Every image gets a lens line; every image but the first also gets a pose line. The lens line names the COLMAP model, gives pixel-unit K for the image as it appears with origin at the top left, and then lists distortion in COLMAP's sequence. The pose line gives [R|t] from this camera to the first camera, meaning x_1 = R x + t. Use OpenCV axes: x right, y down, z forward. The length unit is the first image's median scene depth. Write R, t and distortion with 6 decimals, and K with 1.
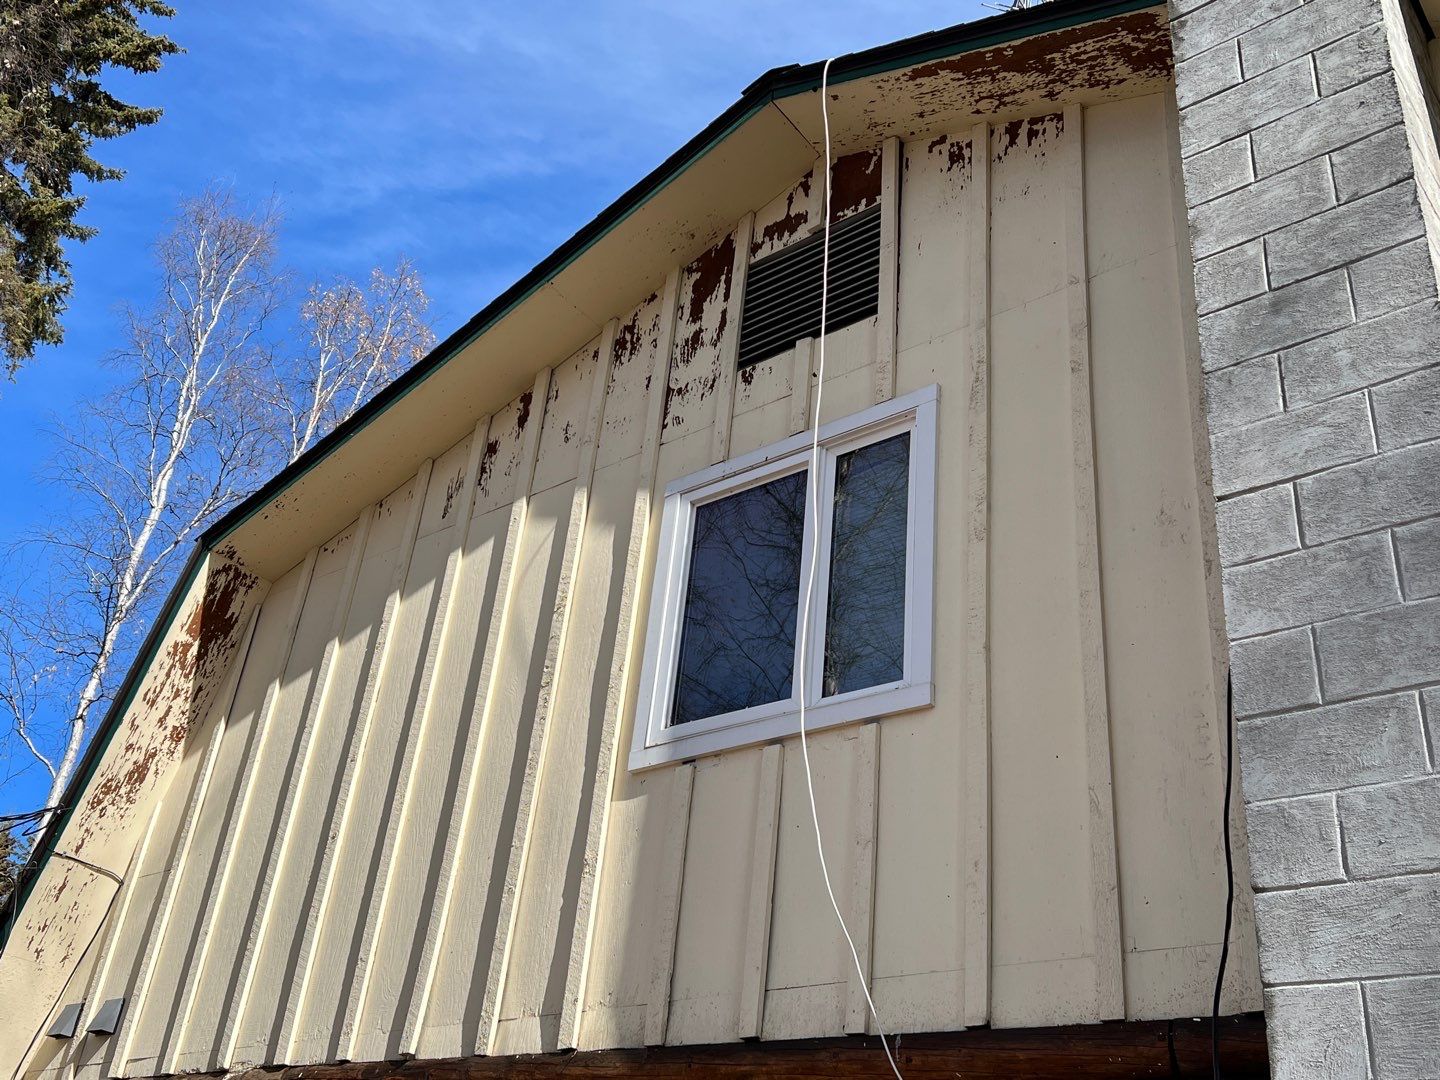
lens RADIAL K [[1456.5, 0, 722.2], [0, 1456.5, 541.1], [0, 0, 1]] dist [0.028266, 0.000000]
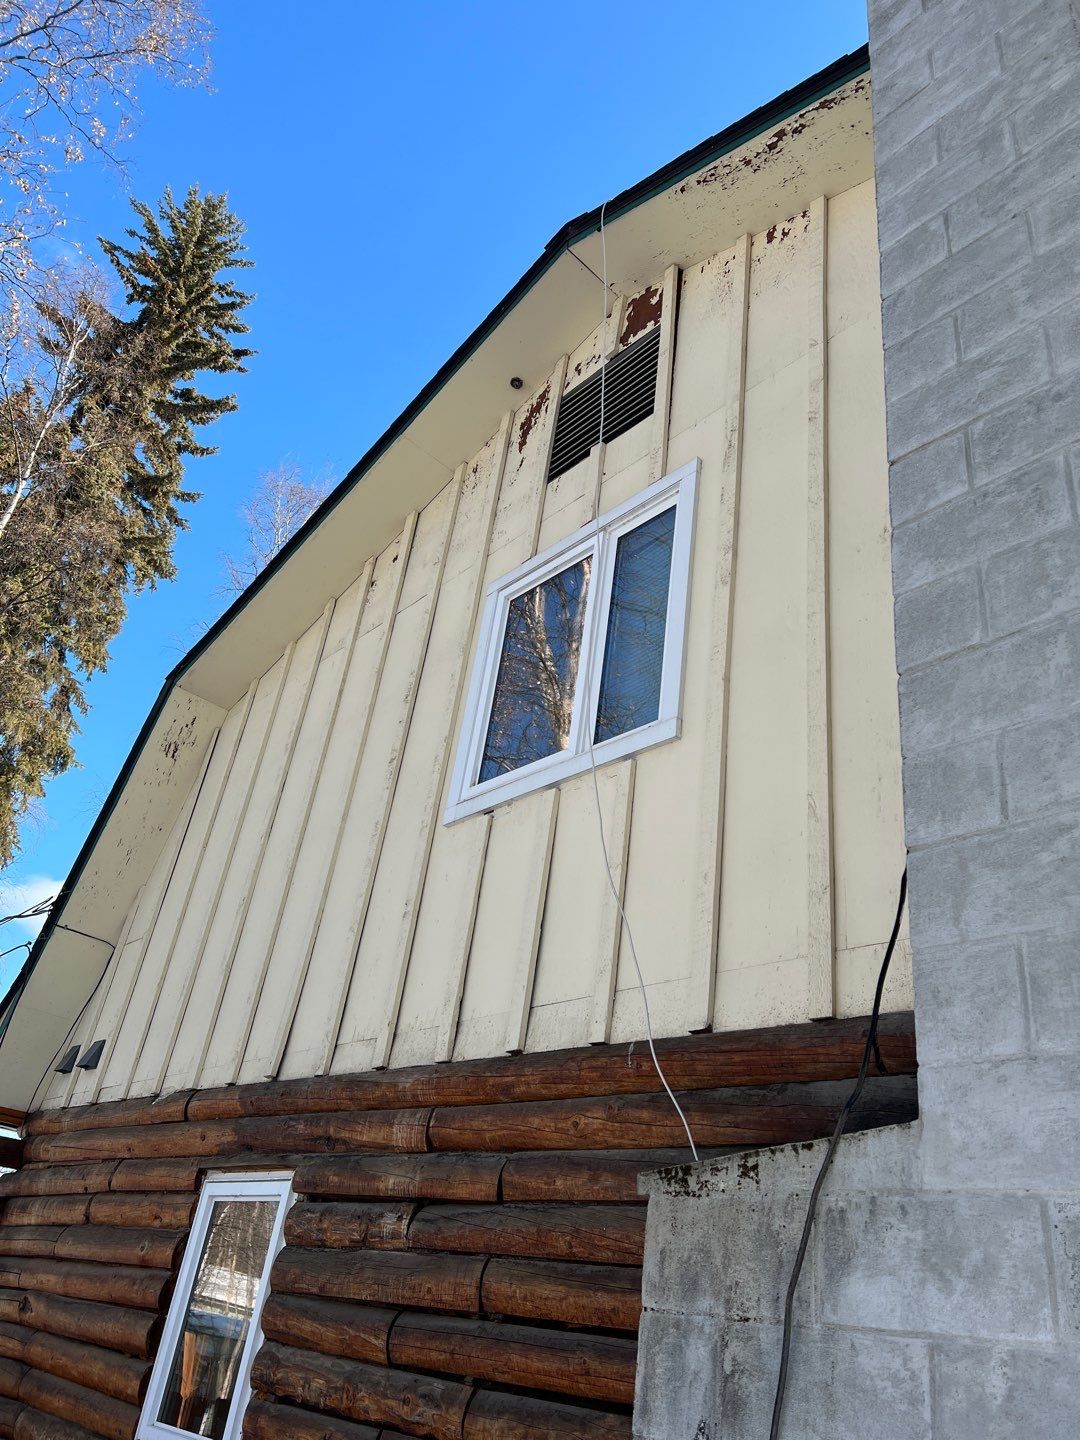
lens RADIAL K [[1076.7, 0, 538.8], [0, 1076.7, 715.1], [0, 0, 1]] dist [0.039994, -0.043978]
pose [[0.986165, -0.051341, -0.157613, 0.171128], [0.048462, 0.998582, -0.022054, 0.110958], [0.158522, 0.014111, 0.987255, 0.215564]]
